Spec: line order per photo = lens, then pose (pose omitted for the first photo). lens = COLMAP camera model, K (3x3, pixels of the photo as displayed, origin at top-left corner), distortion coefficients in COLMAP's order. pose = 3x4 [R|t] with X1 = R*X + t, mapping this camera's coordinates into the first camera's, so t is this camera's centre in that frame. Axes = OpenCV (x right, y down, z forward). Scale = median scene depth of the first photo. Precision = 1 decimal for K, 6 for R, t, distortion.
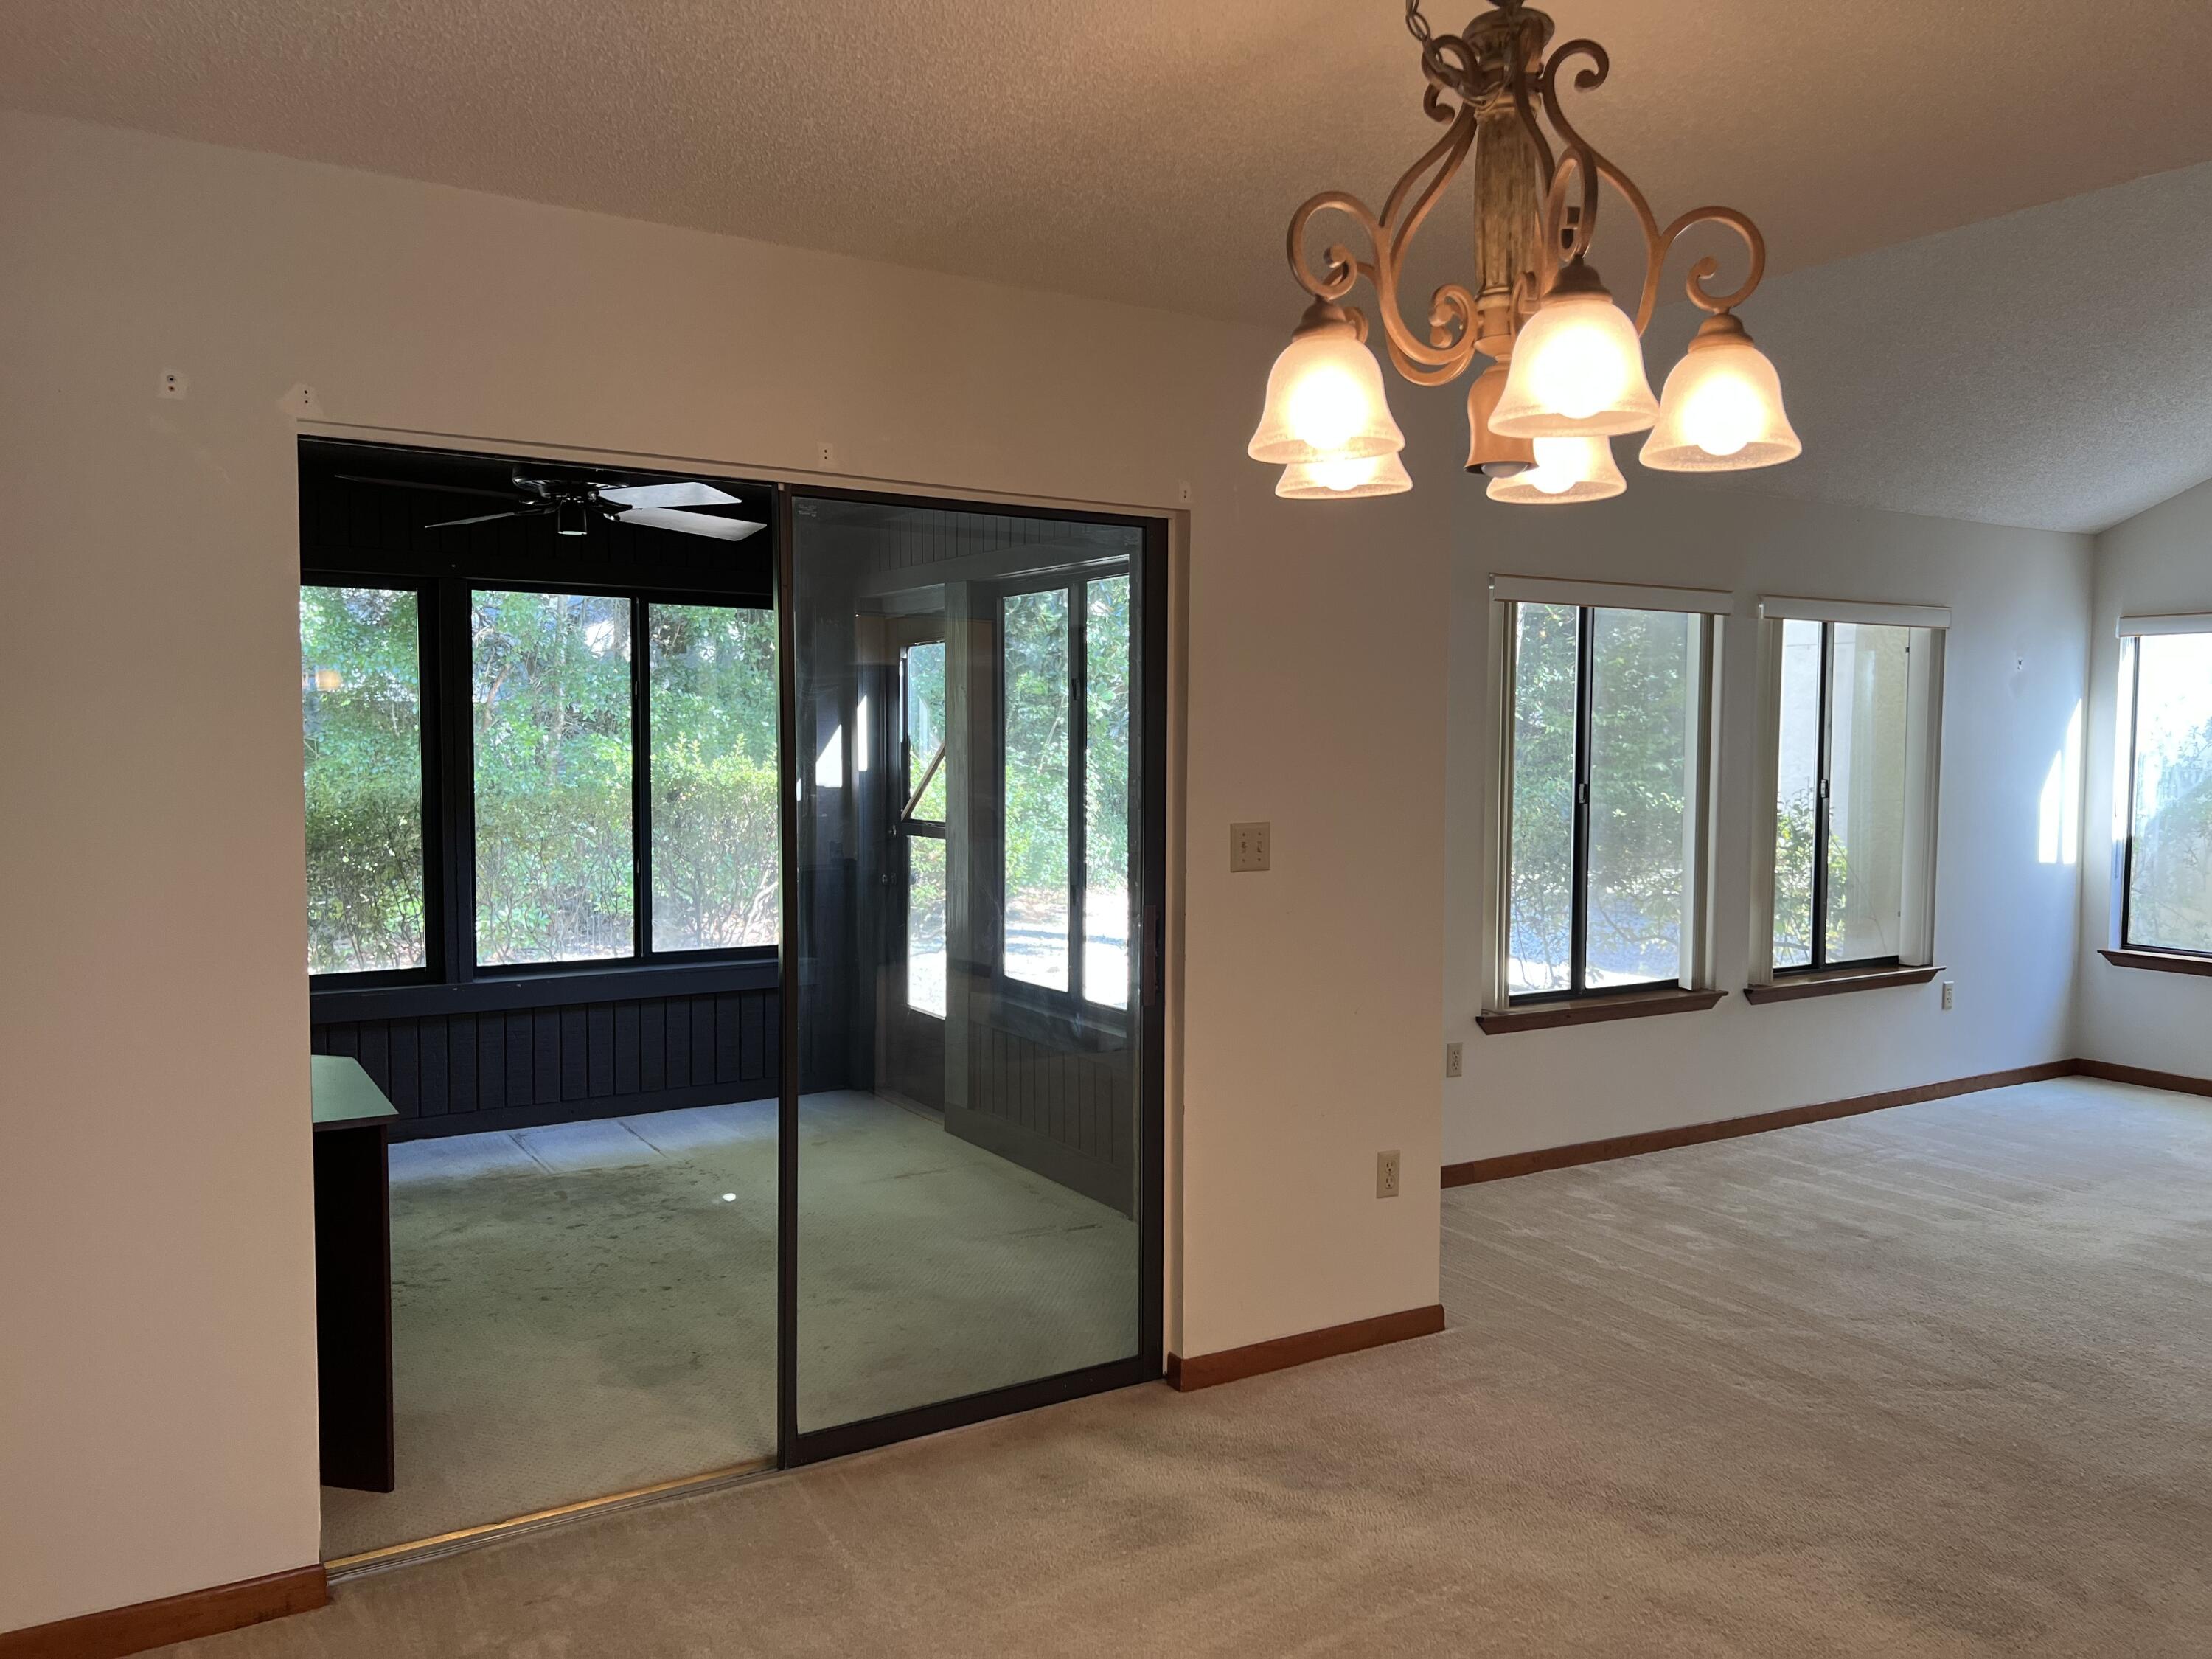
lens RADIAL K [[1668.0, 0, 1110.4], [0, 1668.0, 835.3], [0, 0, 1]] dist [0.047831, -0.054696]
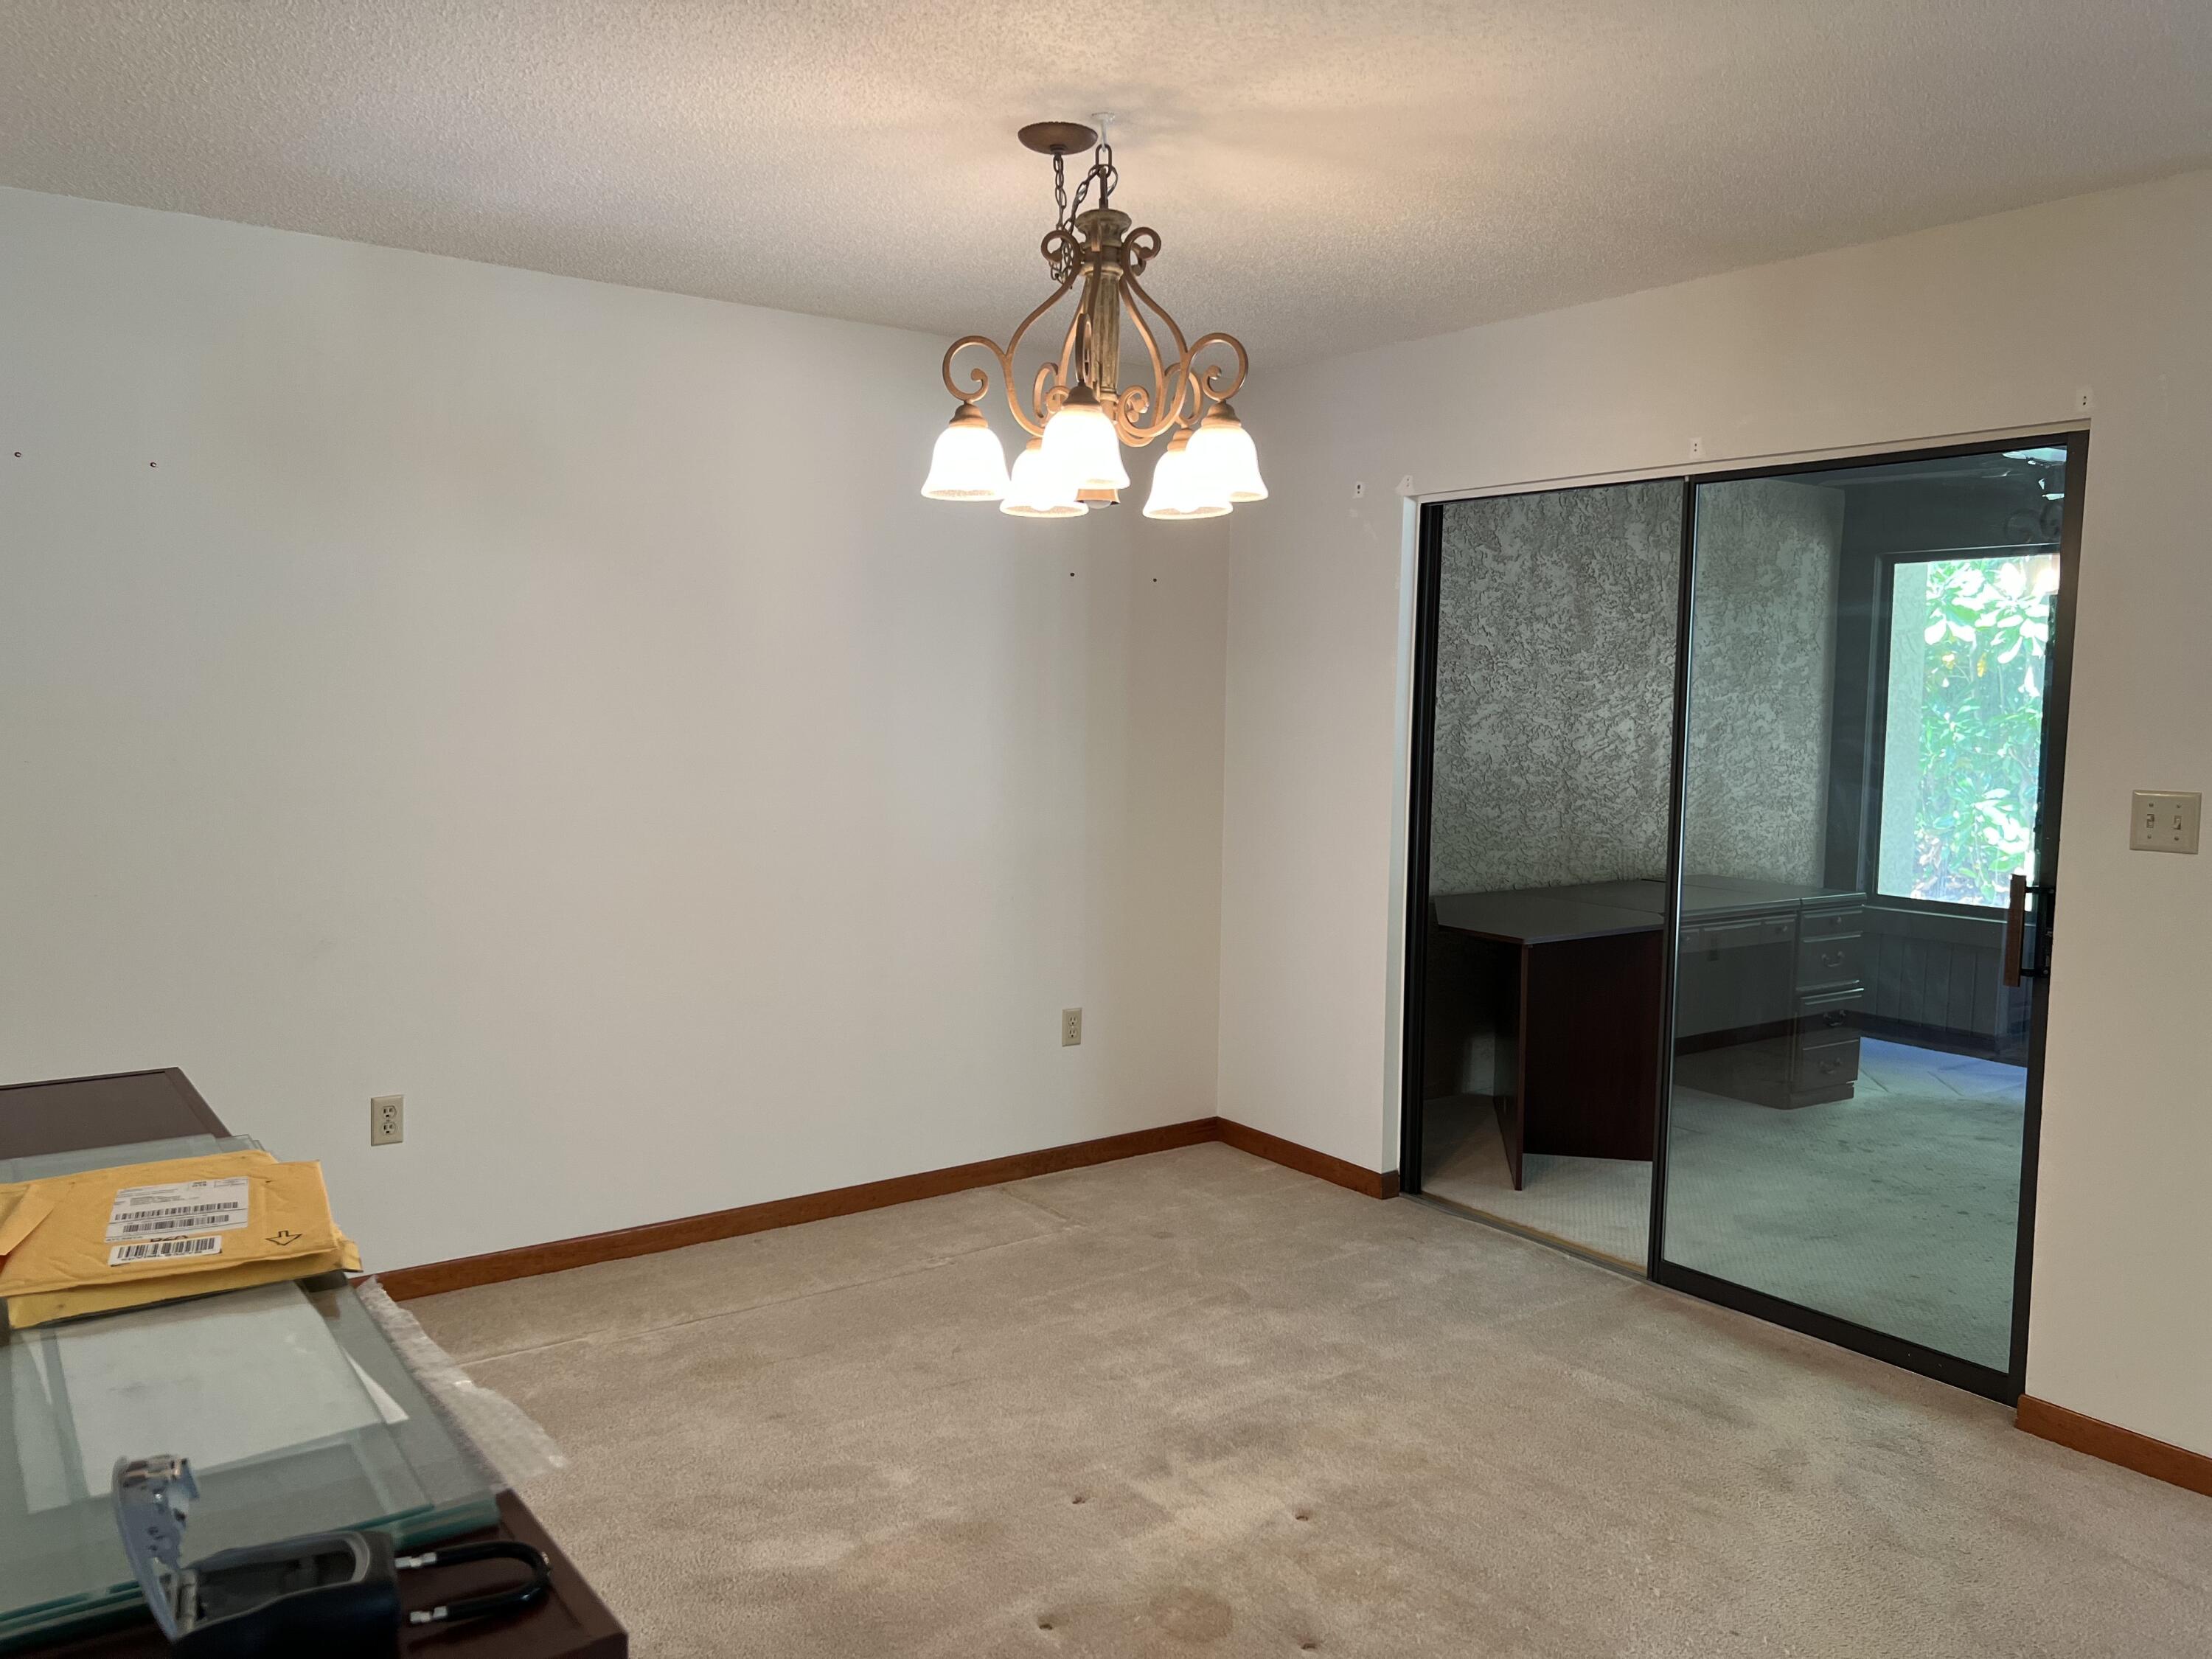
lens RADIAL K [[1668.0, 0, 1106.1], [0, 1668.0, 833.6], [0, 0, 1]] dist [0.047831, -0.054696]
pose [[0.072888, 0.085404, -0.993677, 0.576109], [-0.072034, 0.994176, 0.080163, -0.010767], [0.994735, 0.065736, 0.078615, 0.287825]]
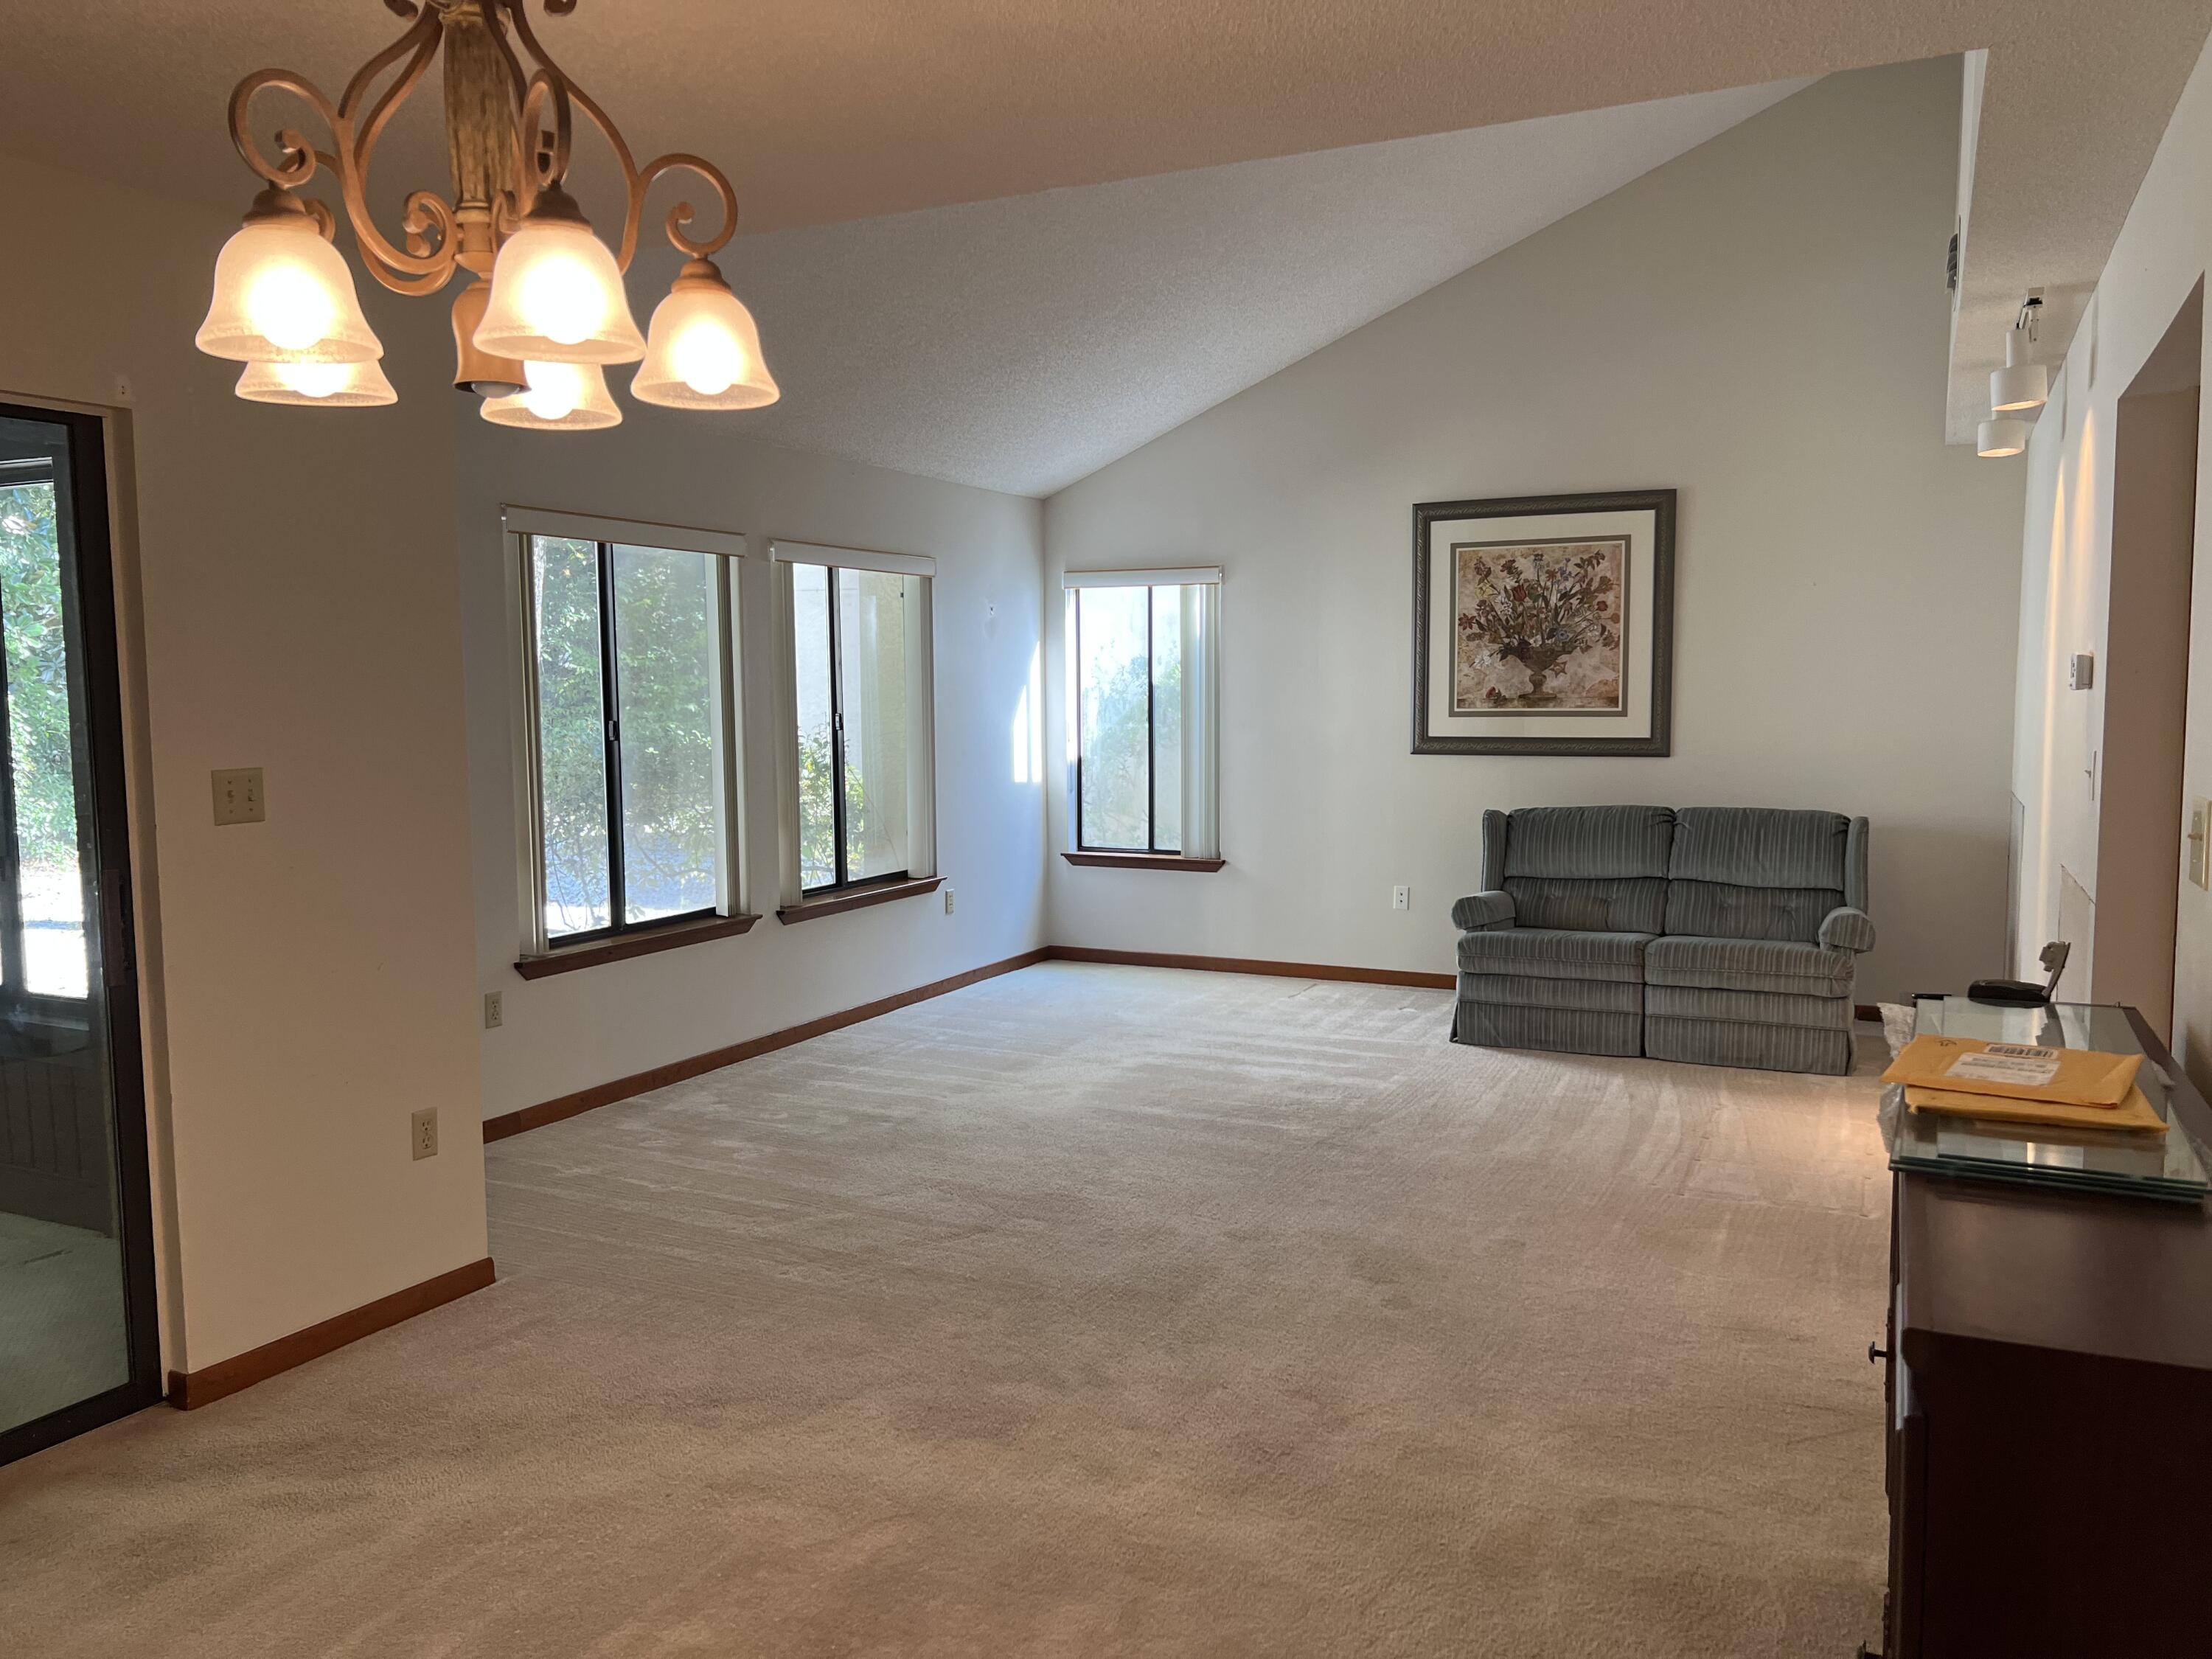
lens RADIAL K [[1668.0, 0, 1132.1], [0, 1668.0, 834.5], [0, 0, 1]] dist [0.047831, -0.054696]
pose [[0.840754, -0.060201, 0.538060, 0.000343], [0.042236, 0.998063, 0.045672, 0.004525], [-0.539768, -0.015674, 0.841668, -0.013186]]
